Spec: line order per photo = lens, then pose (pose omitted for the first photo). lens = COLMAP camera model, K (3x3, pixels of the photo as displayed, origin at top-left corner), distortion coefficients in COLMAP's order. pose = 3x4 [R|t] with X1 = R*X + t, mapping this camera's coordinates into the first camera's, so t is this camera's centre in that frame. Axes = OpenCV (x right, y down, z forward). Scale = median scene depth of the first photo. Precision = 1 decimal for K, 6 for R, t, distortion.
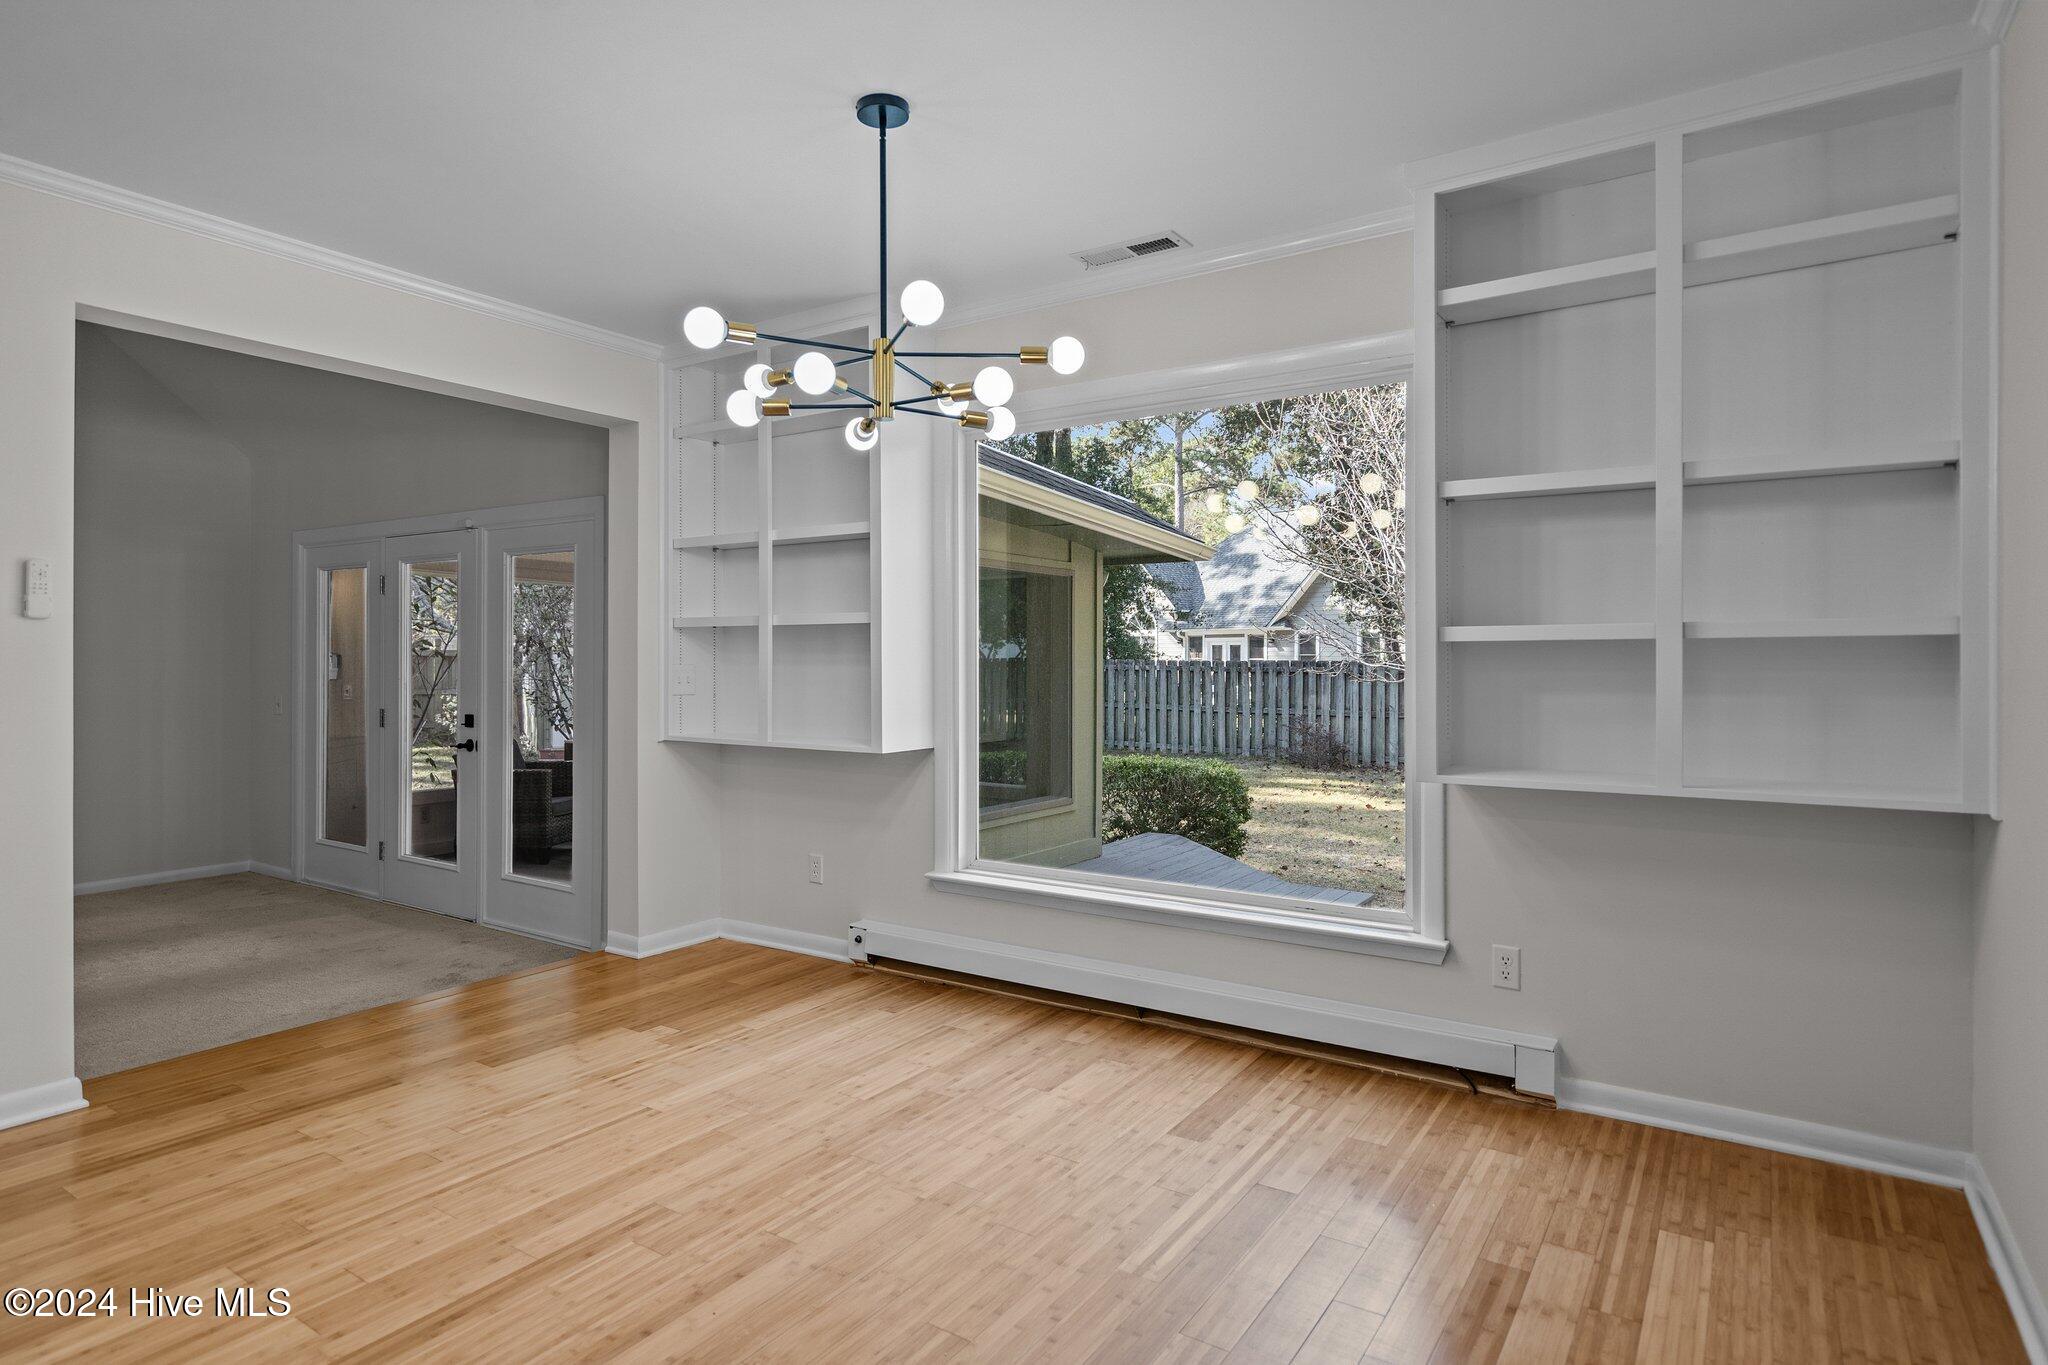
lens RADIAL K [[1115.5, 0, 1020.6], [0, 1115.5, 682.9], [0, 0, 1]] dist [-0.002743, 0.001835]
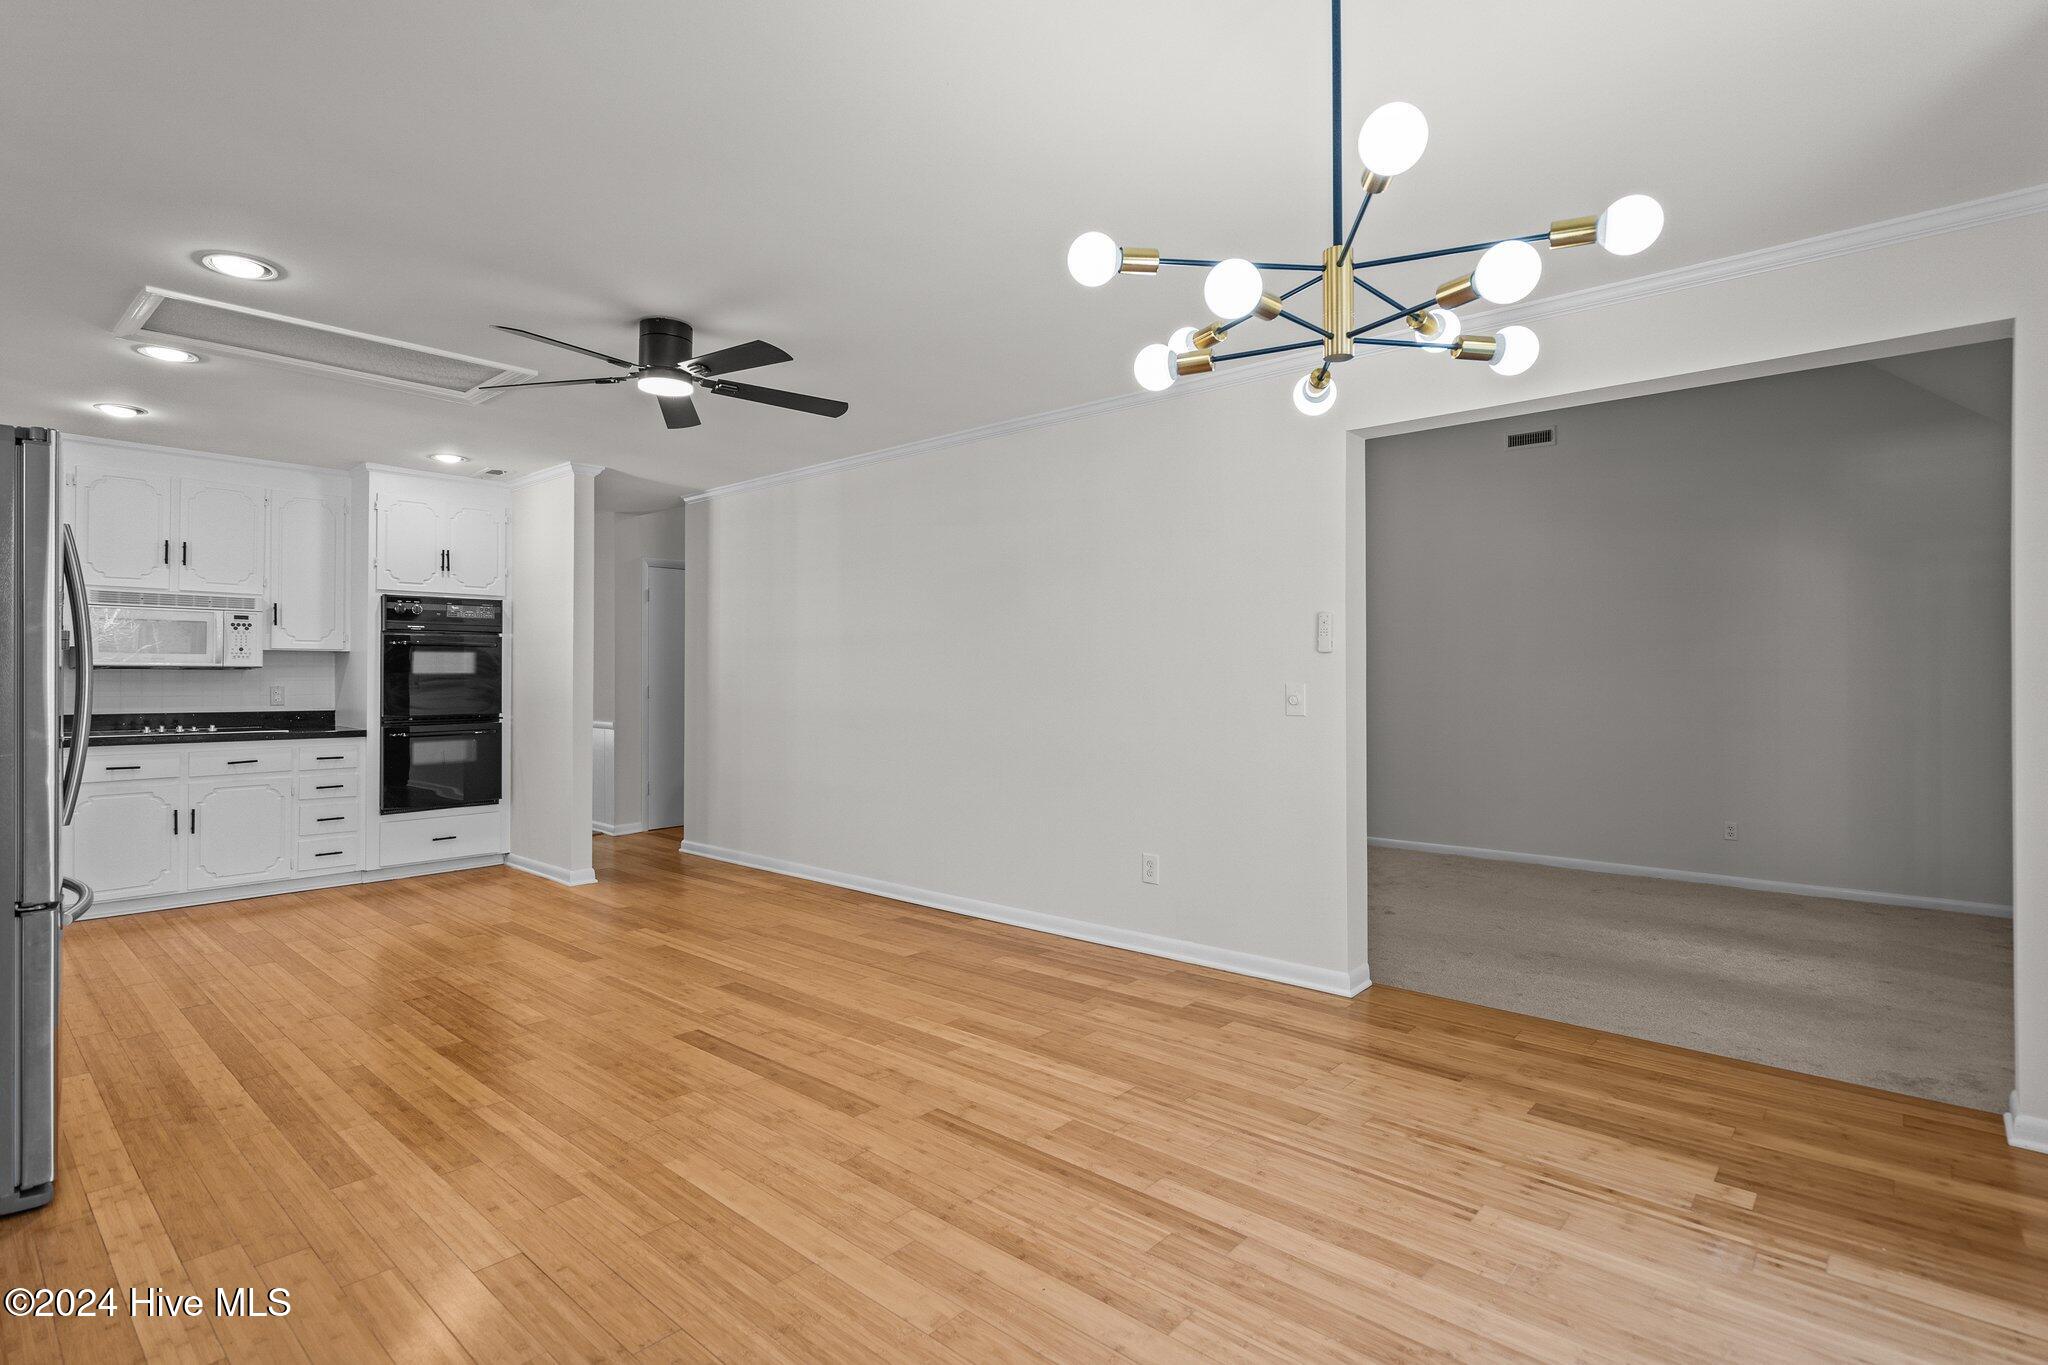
lens RADIAL K [[1000.3, 0, 1025.8], [0, 1000.3, 670.6], [0, 0, 1]] dist [0.014973, -0.001483]
pose [[-0.146142, -0.006405, -0.989243, 0.512496], [-0.017377, 0.999841, -0.003907, -0.023992], [0.989111, 0.016620, -0.146230, 0.816857]]
